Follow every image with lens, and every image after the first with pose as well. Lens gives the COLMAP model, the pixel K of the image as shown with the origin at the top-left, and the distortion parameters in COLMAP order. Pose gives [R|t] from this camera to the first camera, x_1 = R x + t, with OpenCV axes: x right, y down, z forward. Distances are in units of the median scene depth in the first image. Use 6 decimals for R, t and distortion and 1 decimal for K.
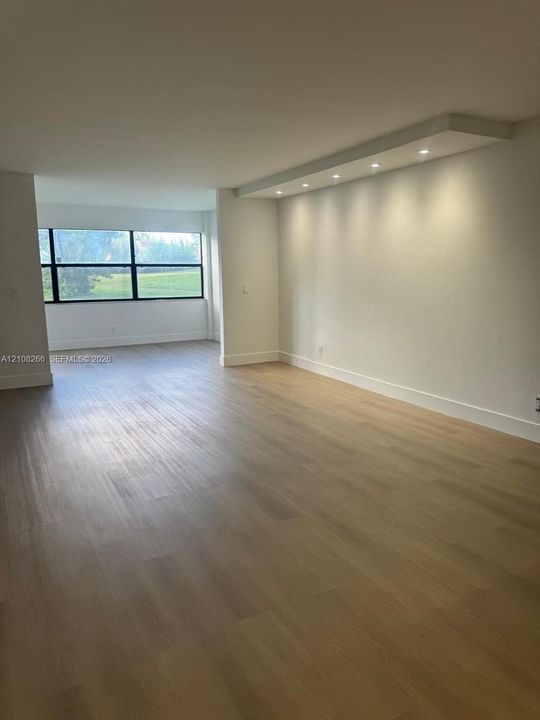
lens RADIAL K [[519.2, 0, 269.7], [0, 519.2, 360.6], [0, 0, 1]] dist [0.090416, -0.005502]
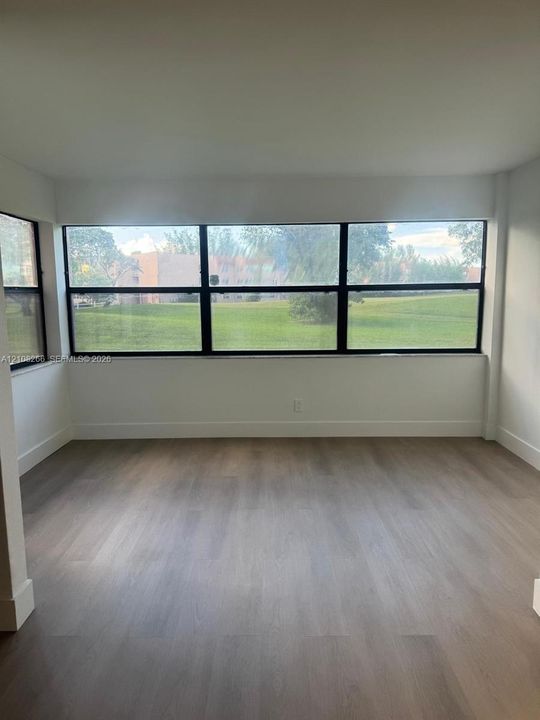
lens RADIAL K [[519.2, 0, 270.9], [0, 519.2, 361.0], [0, 0, 1]] dist [0.090416, -0.005502]
pose [[0.881832, 0.065719, -0.466961, -0.073265], [-0.084398, 0.996248, -0.019172, -0.091991], [0.463949, 0.056317, 0.884070, 0.503581]]
